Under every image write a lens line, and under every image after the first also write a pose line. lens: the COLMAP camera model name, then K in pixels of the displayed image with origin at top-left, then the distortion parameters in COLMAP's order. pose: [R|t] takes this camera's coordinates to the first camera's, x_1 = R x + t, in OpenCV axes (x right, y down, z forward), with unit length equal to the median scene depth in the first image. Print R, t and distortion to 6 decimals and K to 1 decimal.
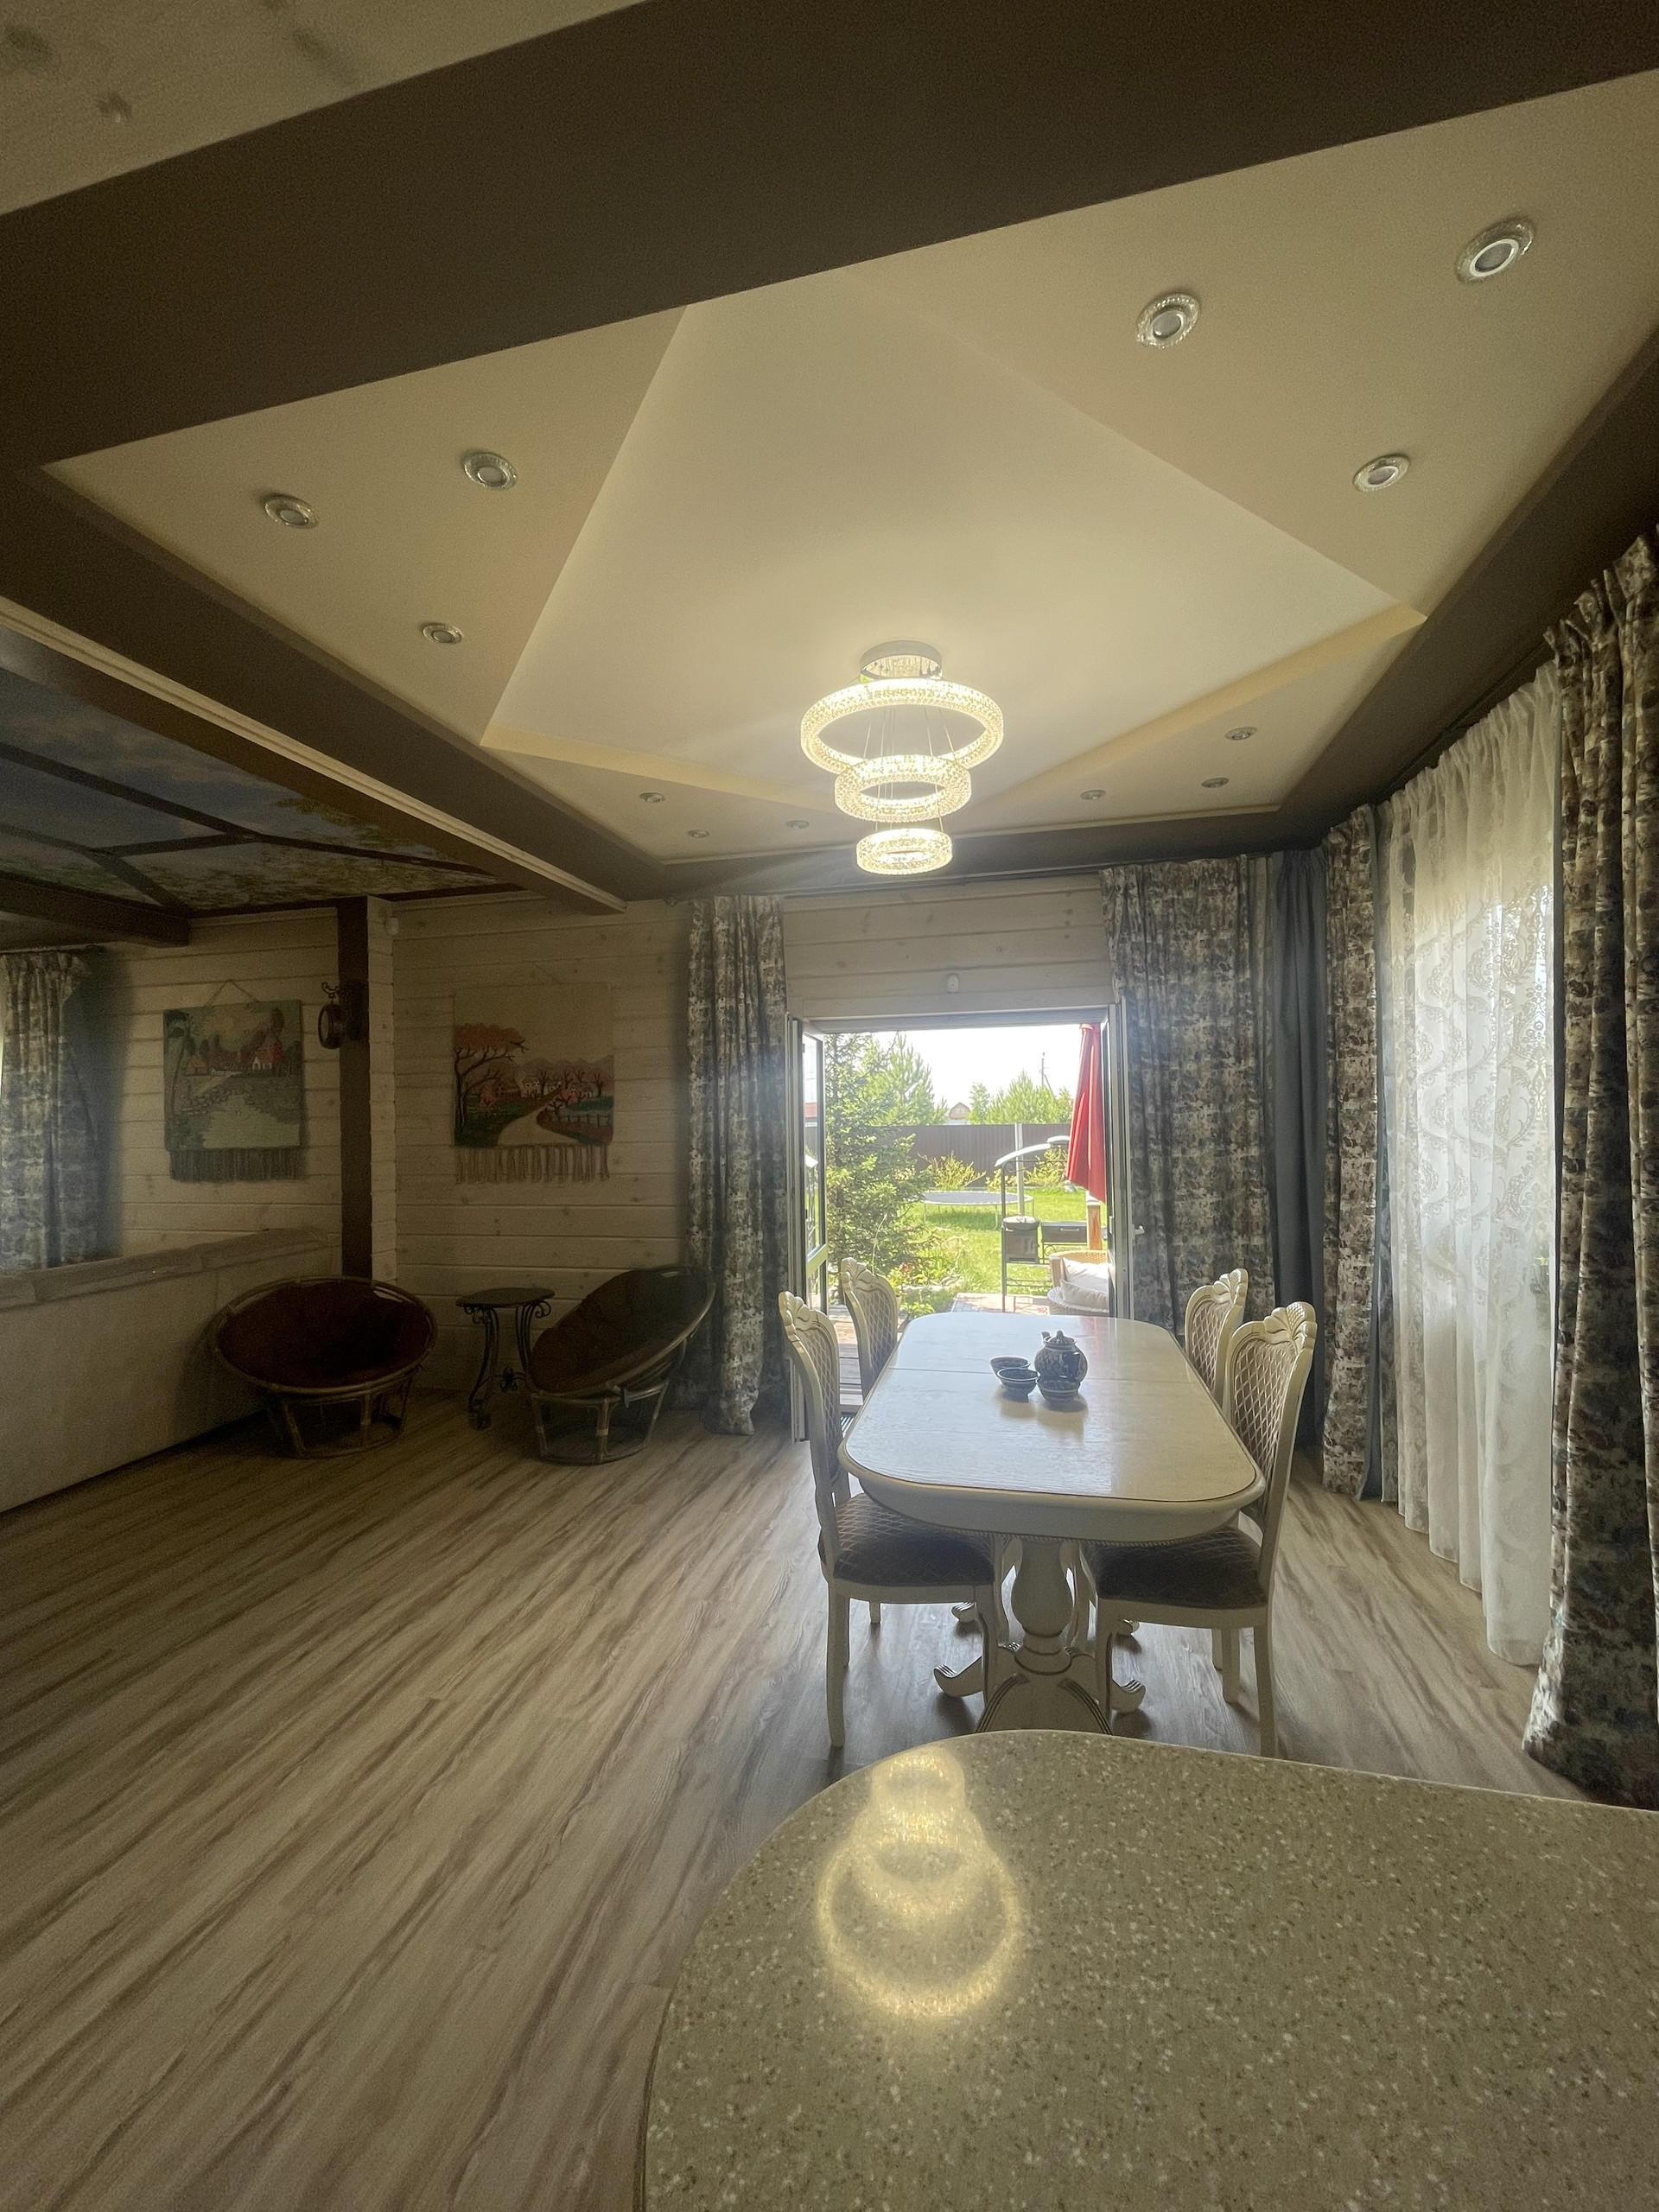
lens RADIAL K [[895.2, 0, 818.2], [0, 895.2, 1112.5], [0, 0, 1]] dist [-0.003978, 0.000049]
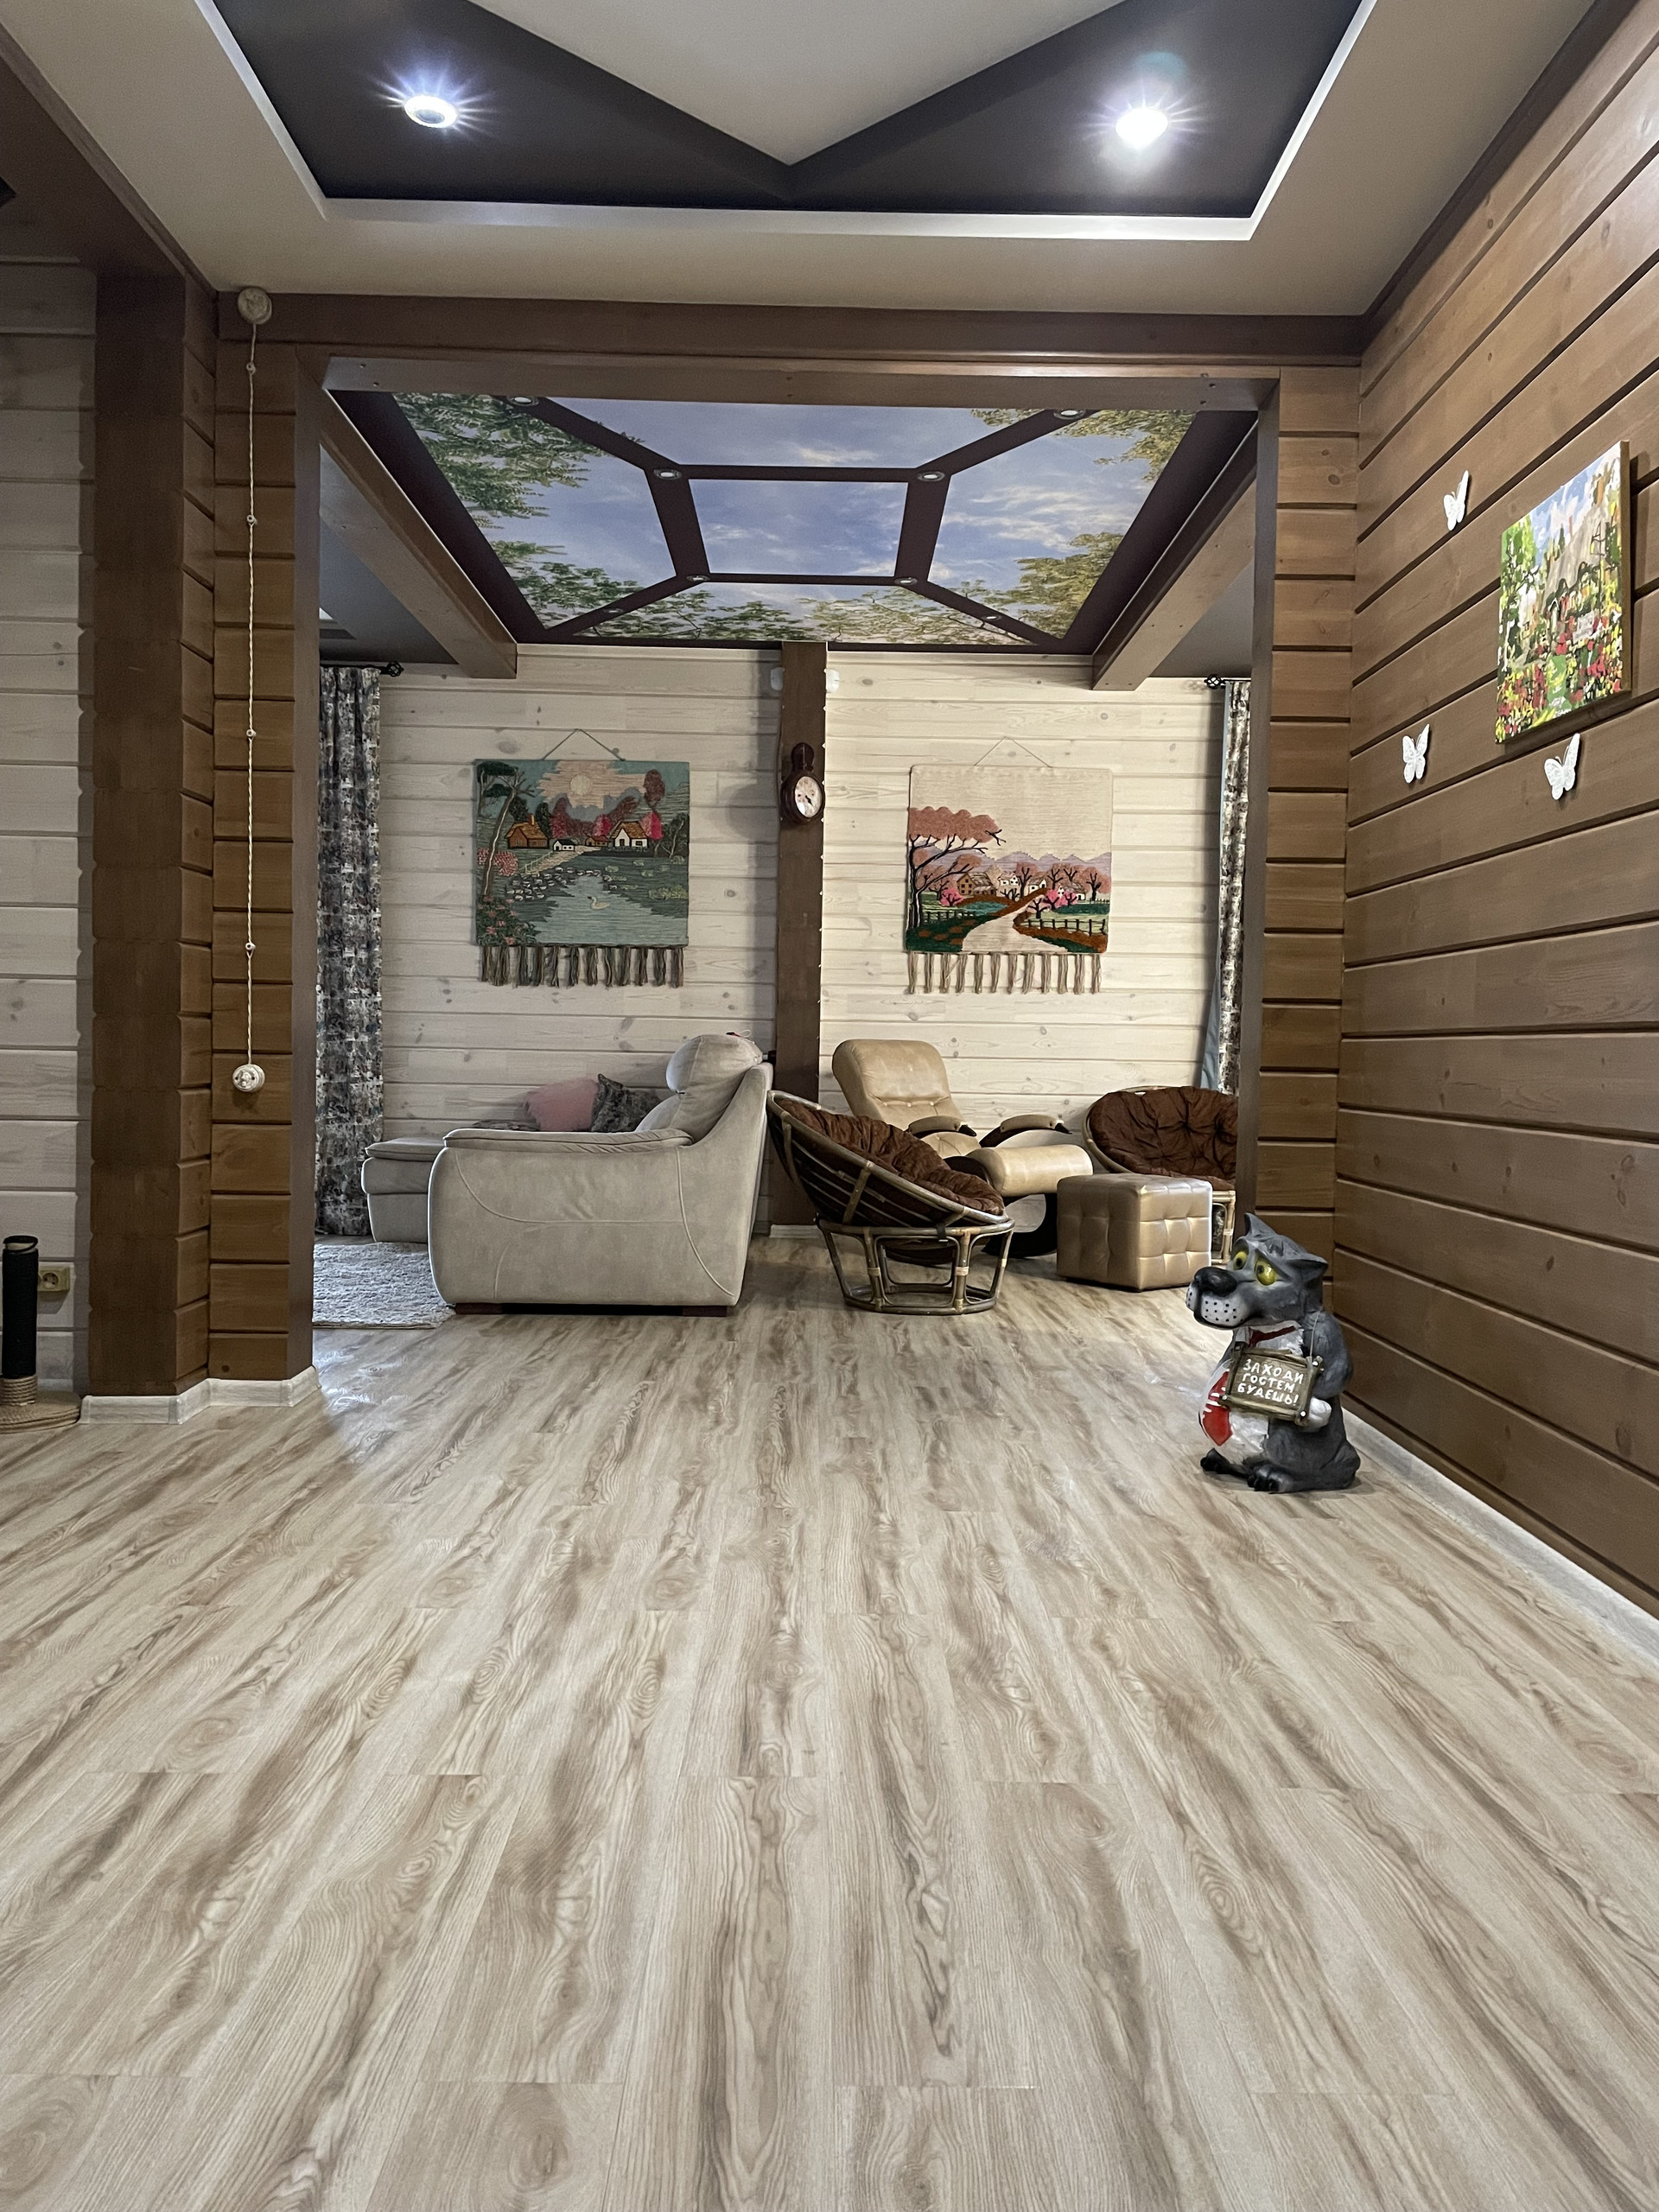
lens RADIAL K [[1653.2, 0, 834.7], [0, 1653.2, 1121.3], [0, 0, 1]] dist [0.015324, -0.024534]
pose [[0.968410, 0.025908, 0.248013, -0.874399], [-0.035323, 0.998811, 0.033586, 0.152020], [-0.246848, -0.041286, 0.968174, -0.516900]]
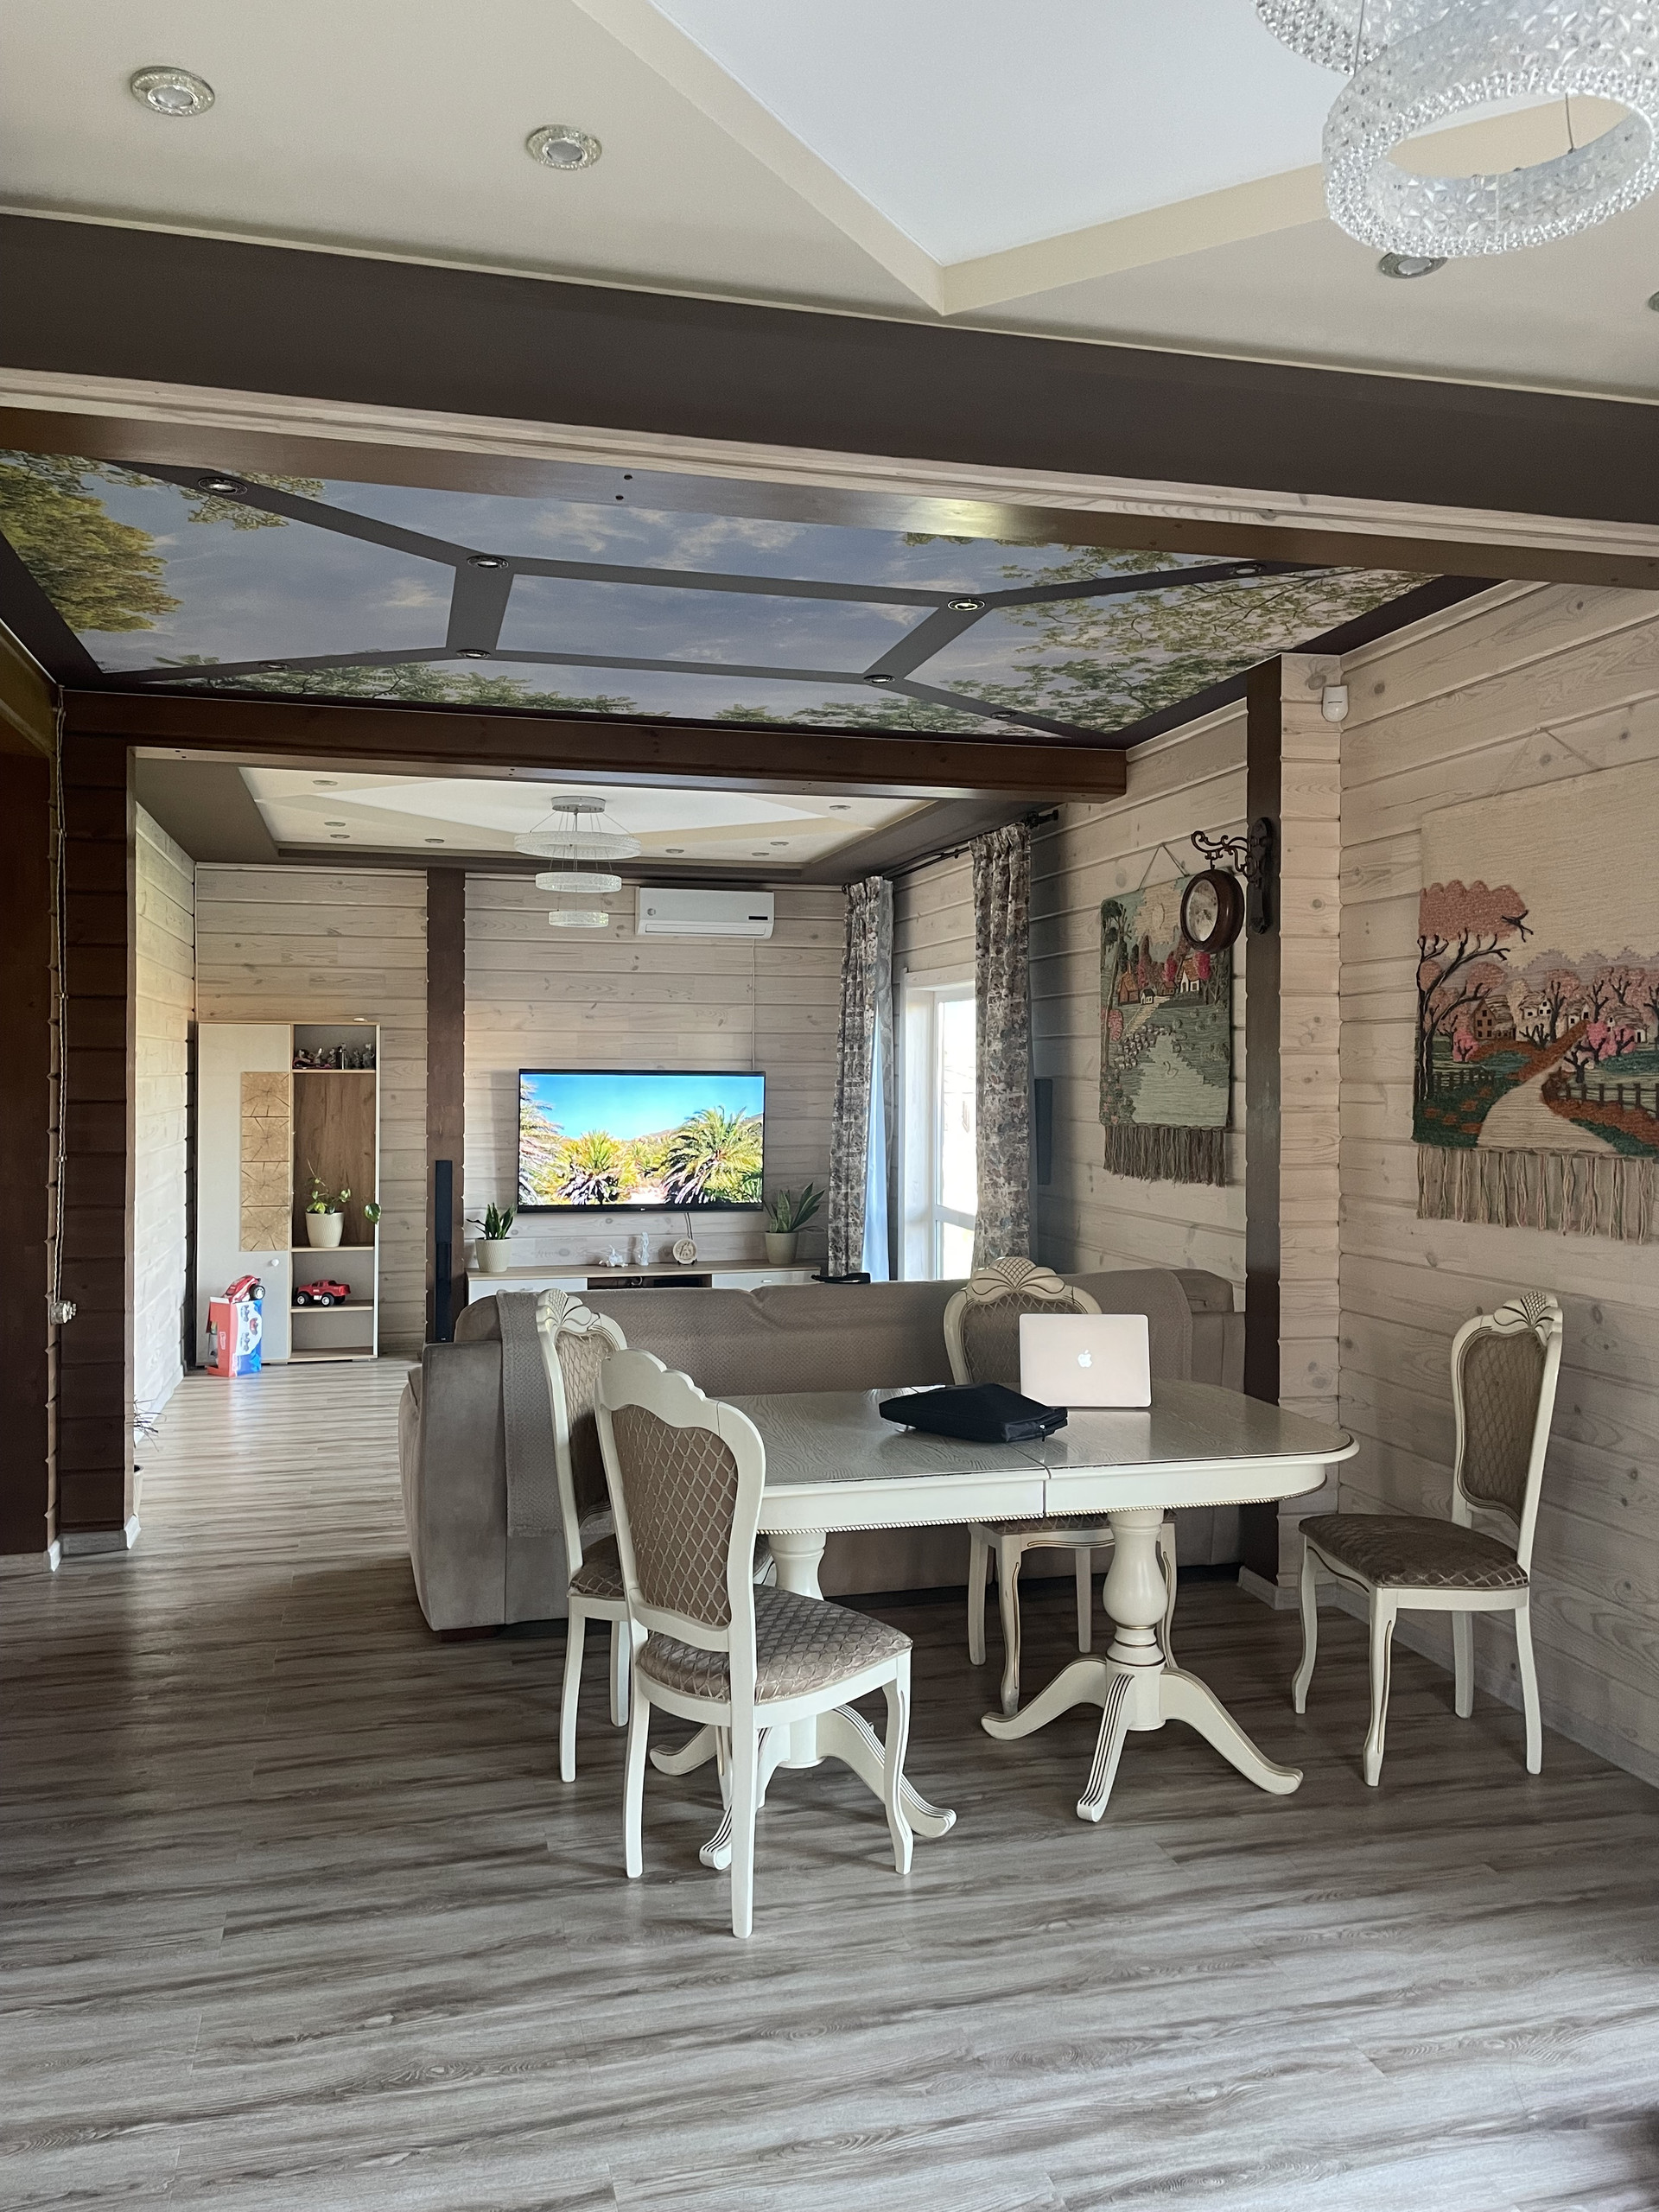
lens RADIAL K [[1653.2, 0, 829.5], [0, 1653.2, 1088.6], [0, 0, 1]] dist [0.015324, -0.024534]
pose [[0.476736, 0.026818, -0.878638, 0.227862], [-0.010412, 0.999637, 0.024862, -0.010486], [0.878985, -0.002704, 0.476842, 0.309842]]
